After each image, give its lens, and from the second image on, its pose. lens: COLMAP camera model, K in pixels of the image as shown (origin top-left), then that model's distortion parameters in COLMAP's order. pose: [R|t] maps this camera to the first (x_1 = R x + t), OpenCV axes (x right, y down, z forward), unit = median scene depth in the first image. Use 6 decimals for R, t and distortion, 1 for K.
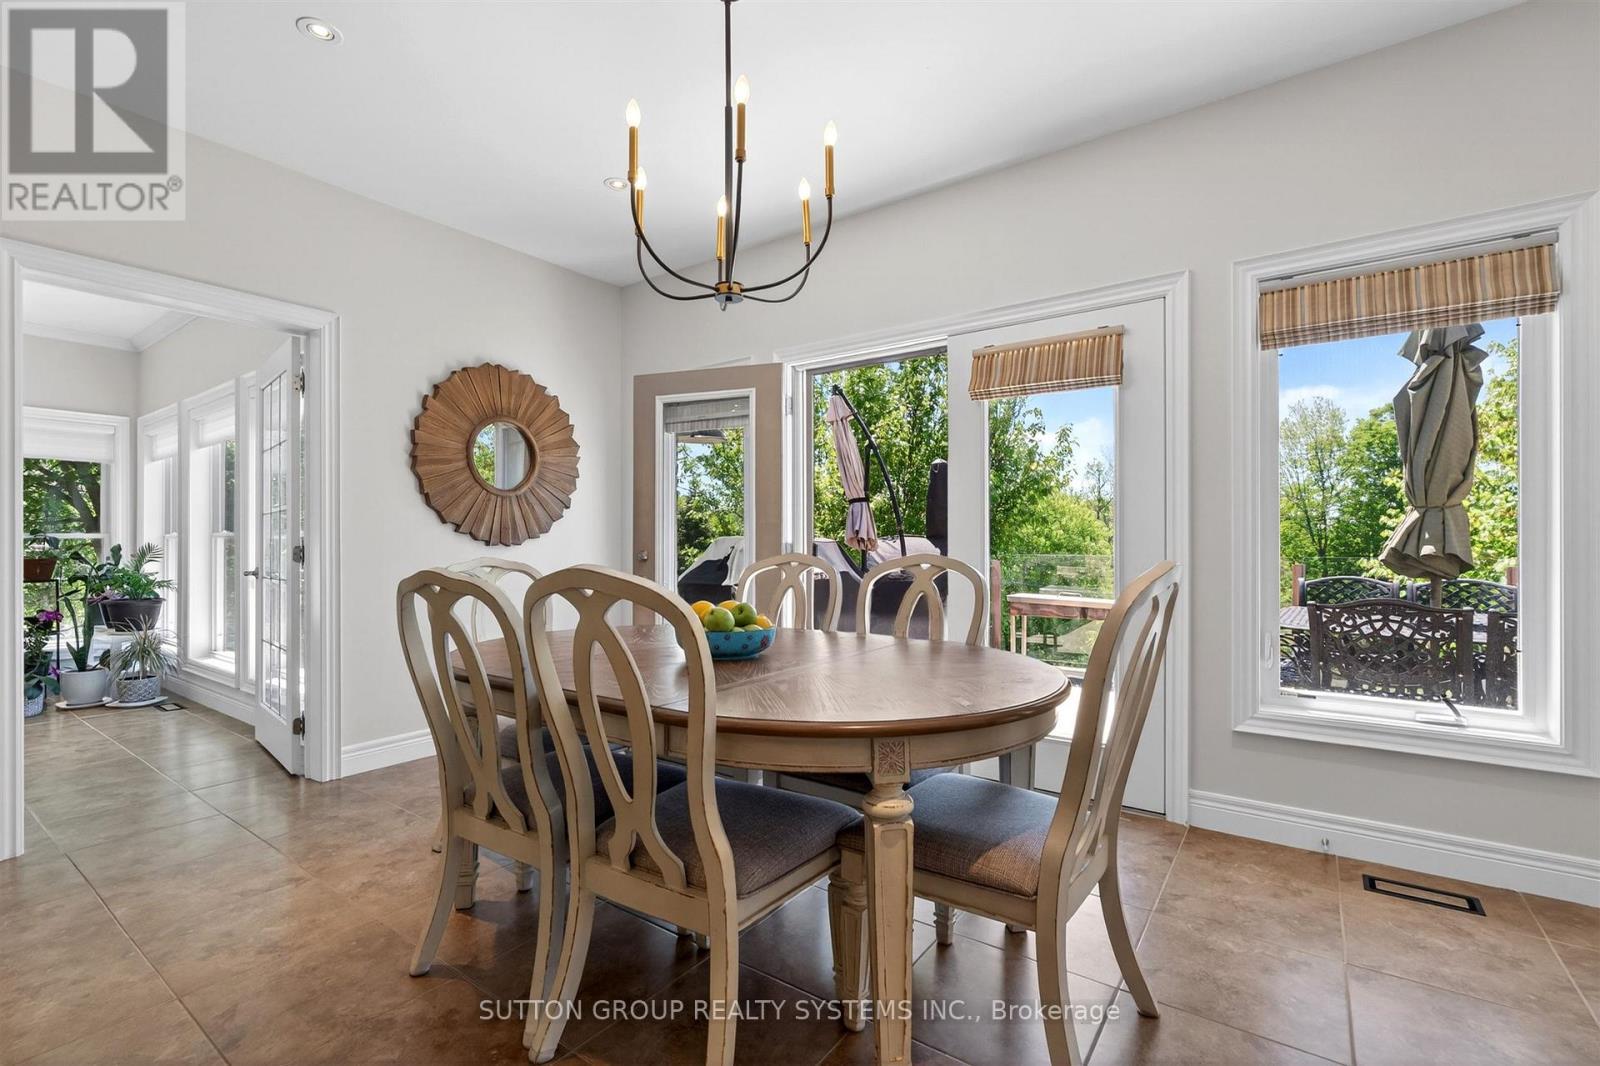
lens RADIAL K [[714.9, 0, 802.6], [0, 714.9, 539.7], [0, 0, 1]] dist [-0.000094, 0.001298]
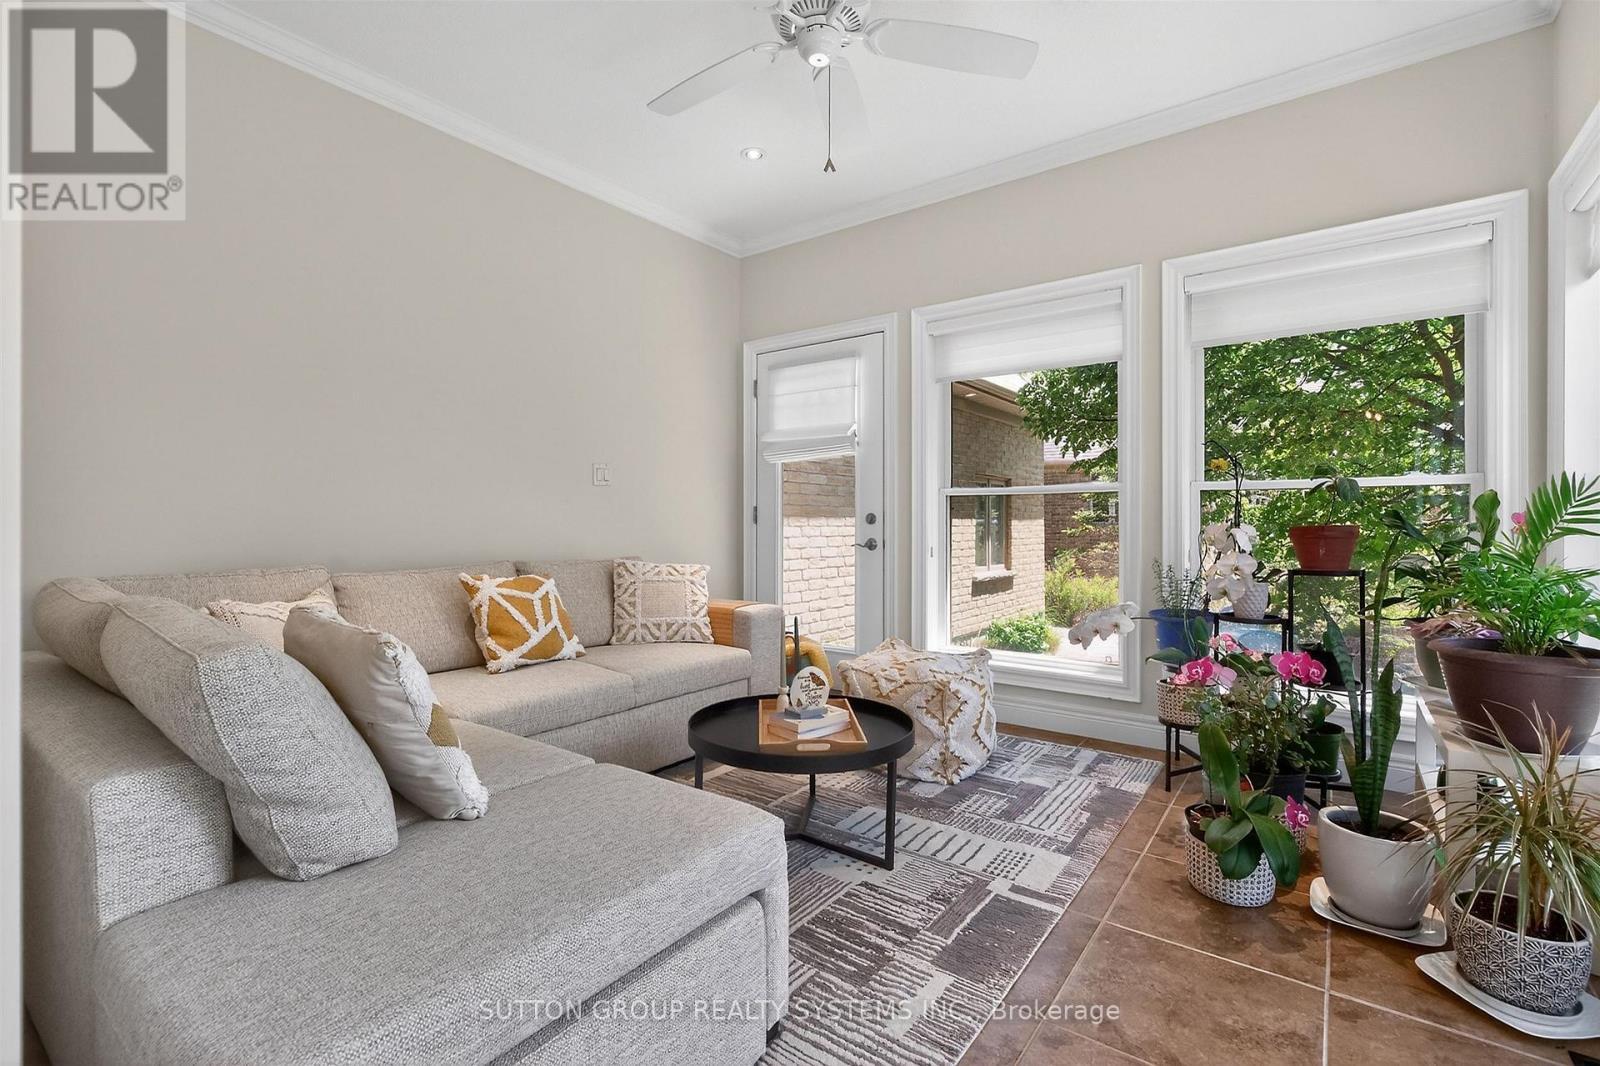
lens RADIAL K [[714.9, 0, 804.1], [0, 714.9, 526.8], [0, 0, 1]] dist [-0.000094, 0.001298]
pose [[-0.018275, 0.004762, -0.999822, -0.553598], [0.003745, 0.999982, 0.004695, 0.022420], [0.999826, -0.003659, -0.018292, 0.627235]]
